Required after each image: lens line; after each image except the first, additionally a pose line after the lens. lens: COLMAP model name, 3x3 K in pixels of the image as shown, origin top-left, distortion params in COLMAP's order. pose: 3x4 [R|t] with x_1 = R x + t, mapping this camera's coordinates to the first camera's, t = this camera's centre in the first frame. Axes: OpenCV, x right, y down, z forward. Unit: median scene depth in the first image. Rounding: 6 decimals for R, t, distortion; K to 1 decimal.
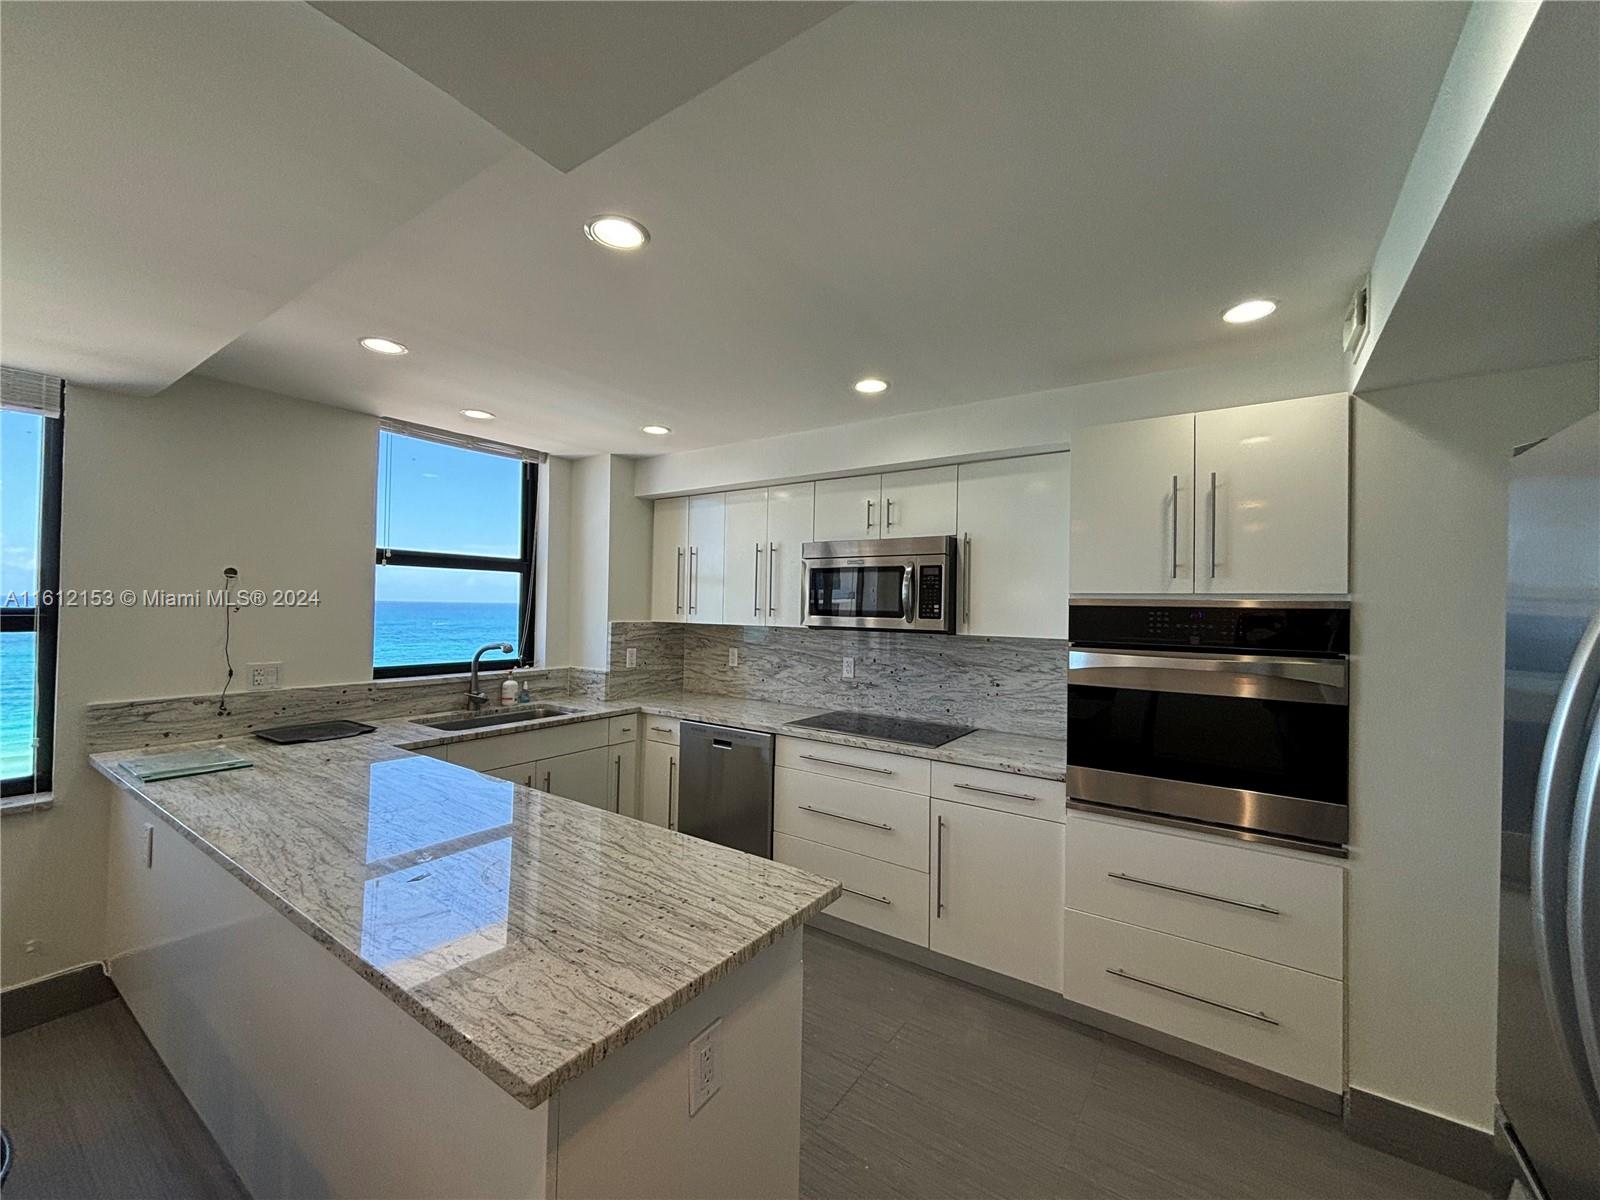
lens RADIAL K [[645.2, 0, 805.0], [0, 645.2, 599.7], [0, 0, 1]] dist [0.000243, -0.000517]
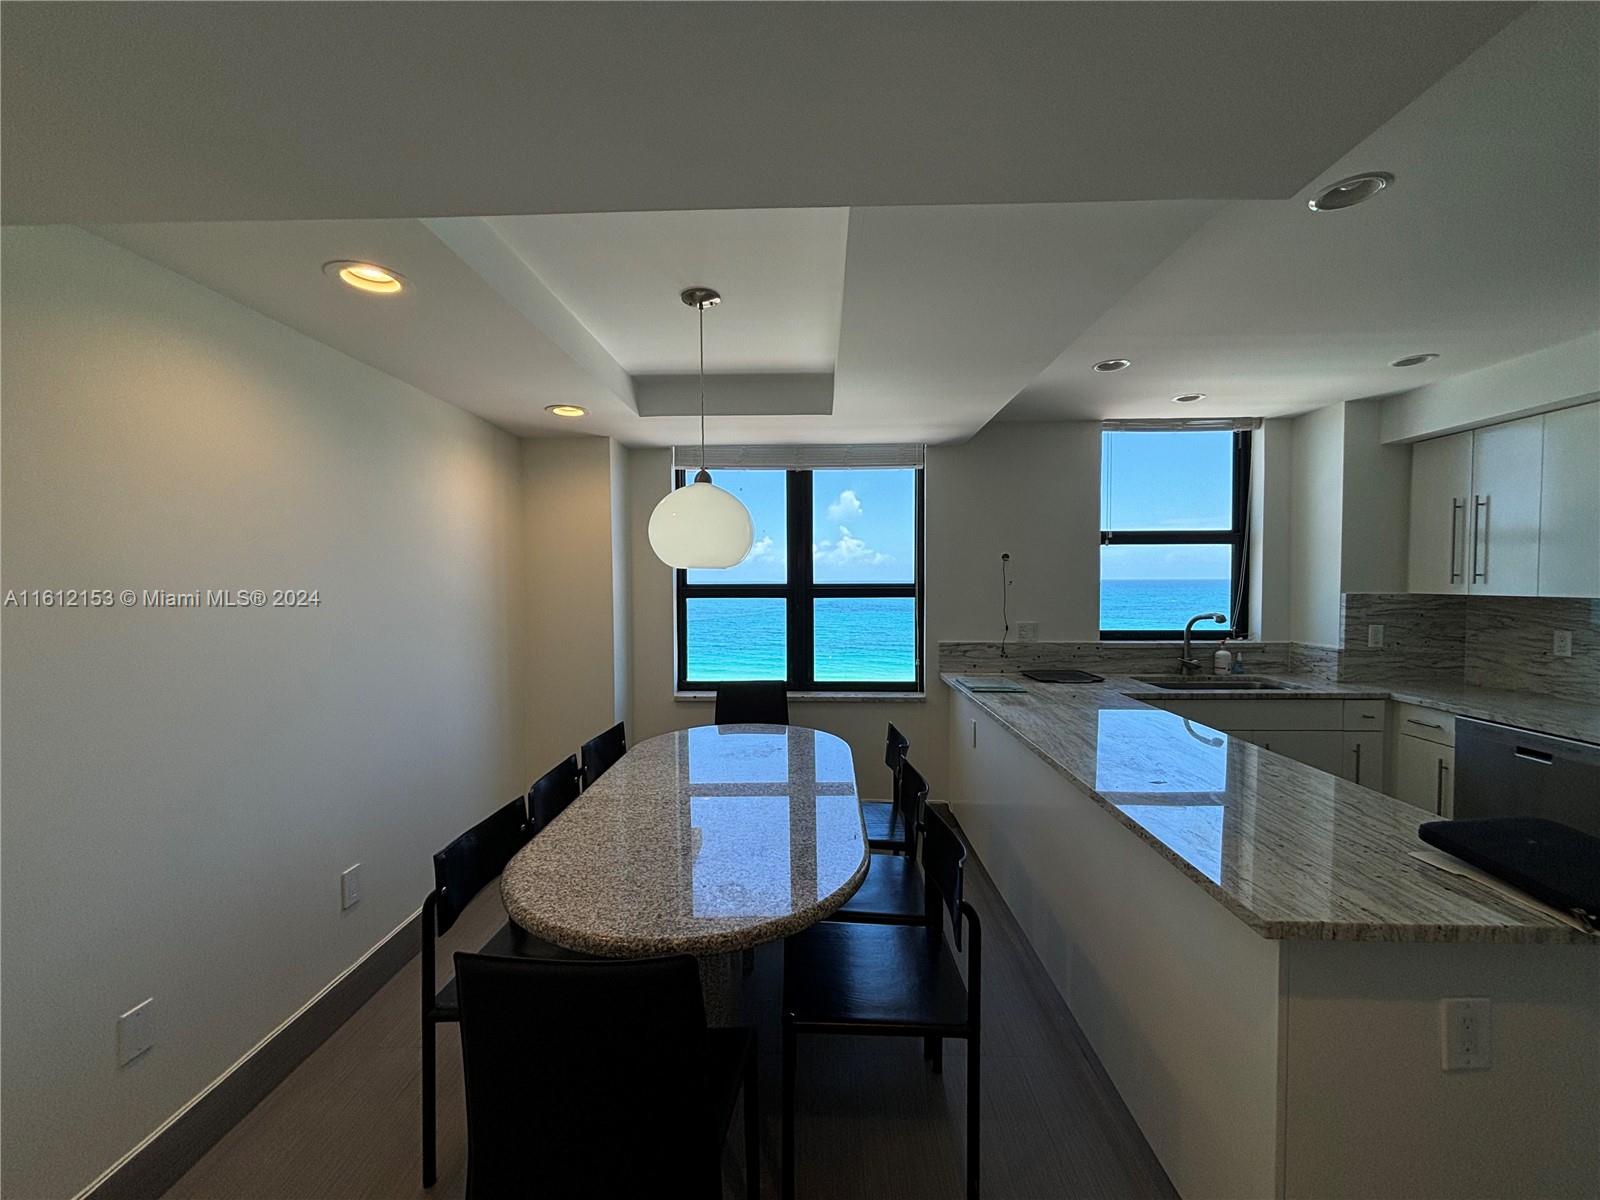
lens RADIAL K [[645.2, 0, 794.0], [0, 645.2, 598.9], [0, 0, 1]] dist [0.000243, -0.000517]
pose [[0.537591, 0.006086, -0.843184, 0.043155], [0.020804, 0.999574, 0.020479, 0.009713], [0.842949, -0.028551, 0.537235, -0.130025]]
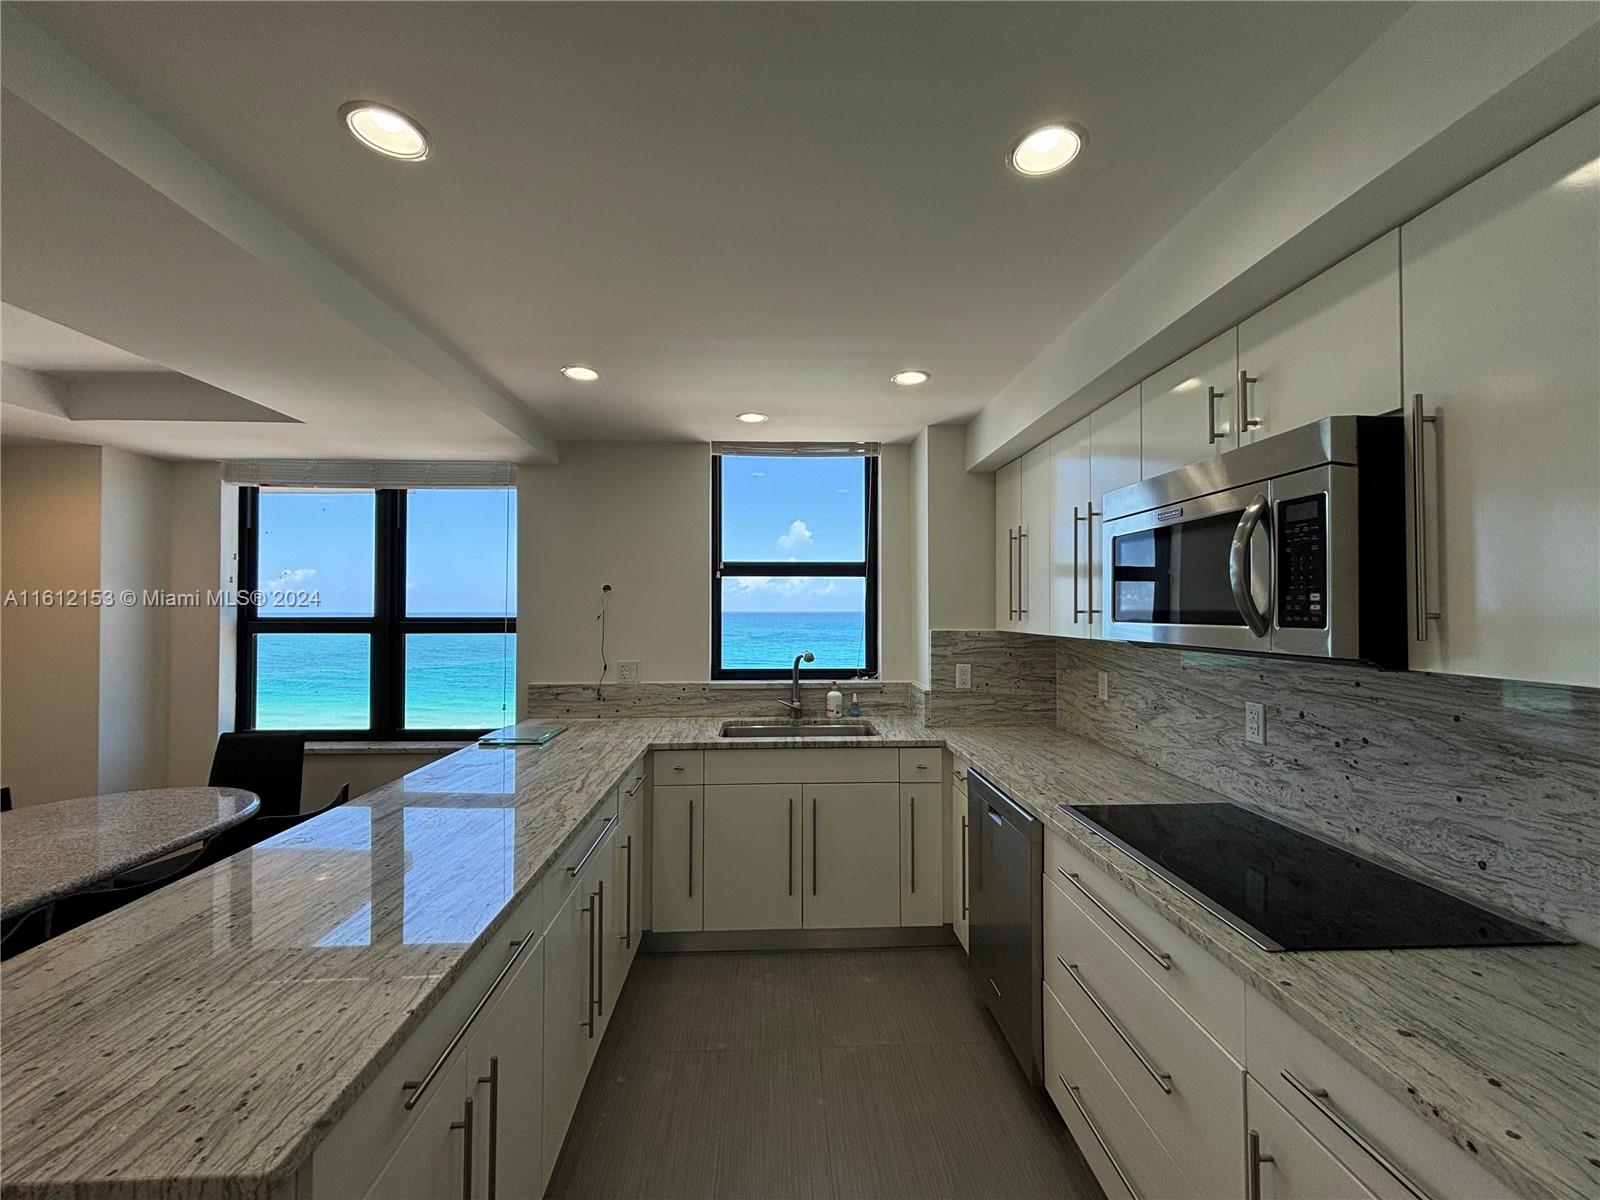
lens RADIAL K [[645.2, 0, 796.1], [0, 645.2, 599.5], [0, 0, 1]] dist [0.000243, -0.000517]
pose [[0.598798, -0.029400, -0.800360, 0.301312], [0.017471, 0.999568, -0.023646, 0.014173], [0.800709, 0.000176, 0.599053, 0.453463]]
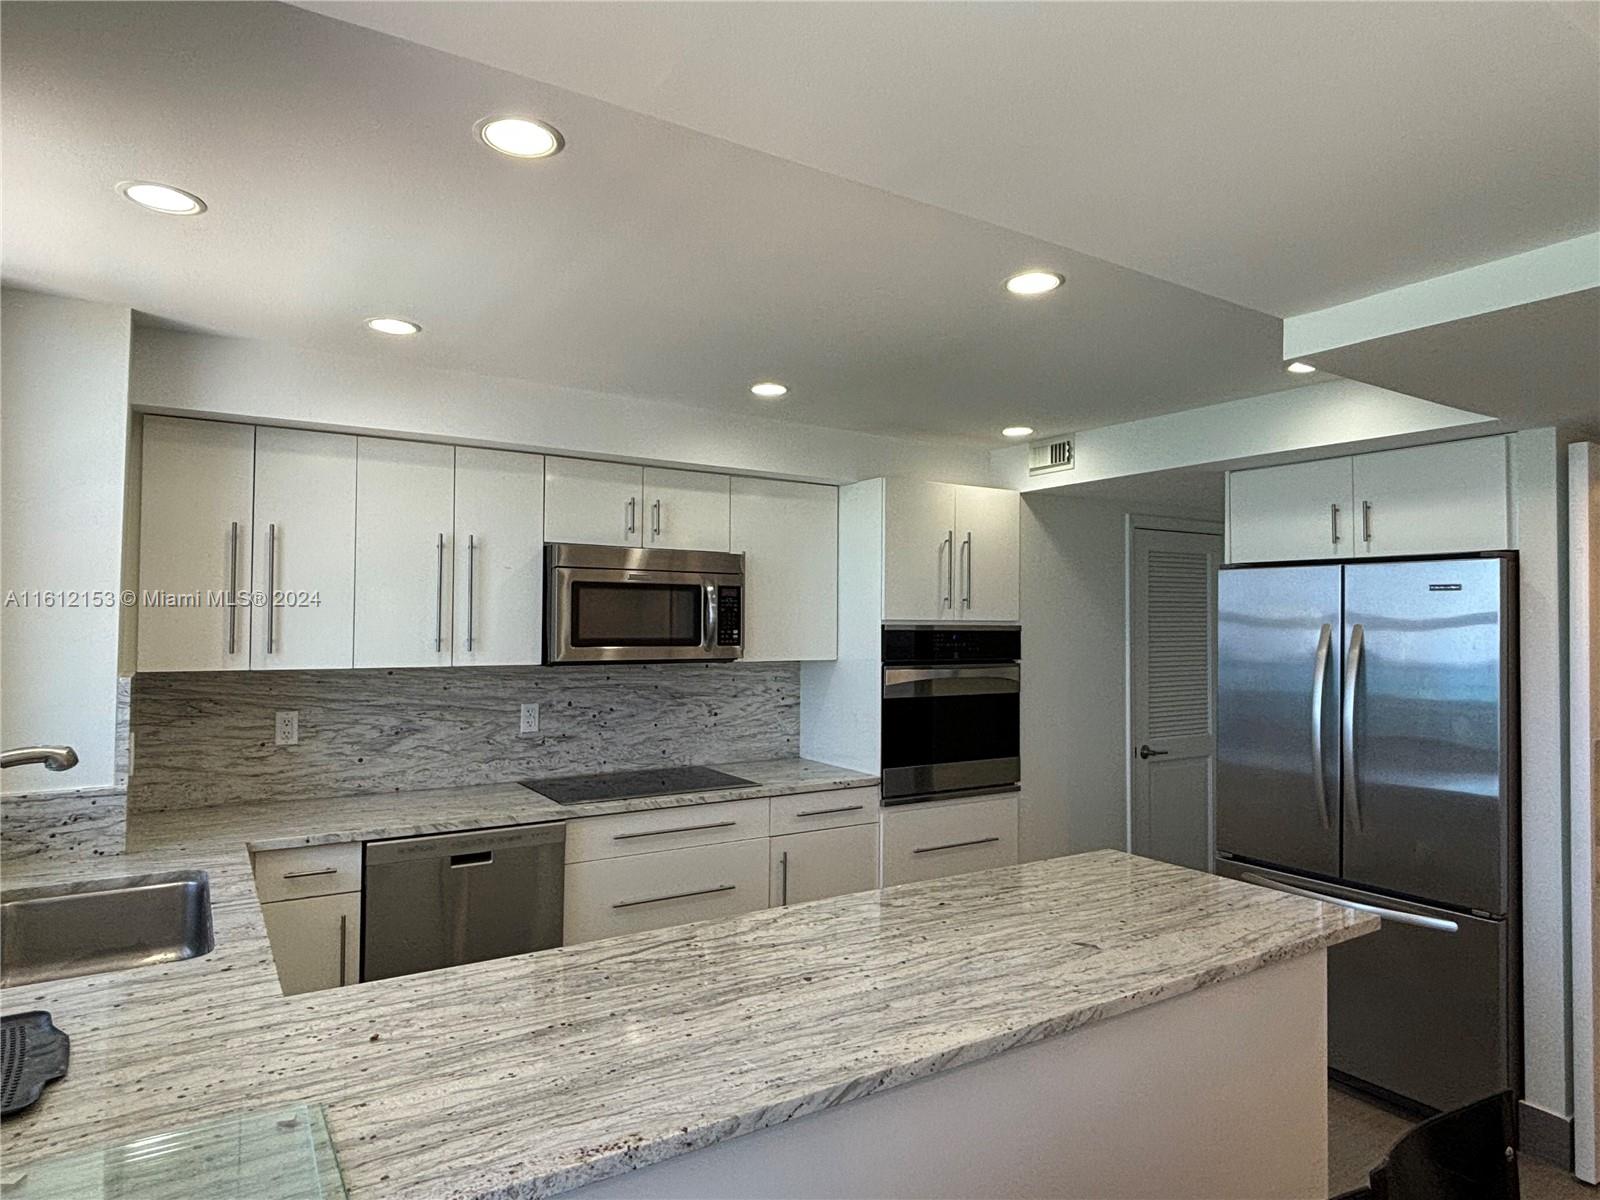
lens RADIAL K [[927.1, 0, 803.5], [0, 927.1, 591.5], [0, 0, 1]] dist [0.014942, -0.009088]
pose [[0.391125, 0.015192, 0.920212, -0.867542], [-0.009539, 0.999877, -0.012453, -0.027803], [-0.920288, -0.003908, 0.391222, 0.367776]]
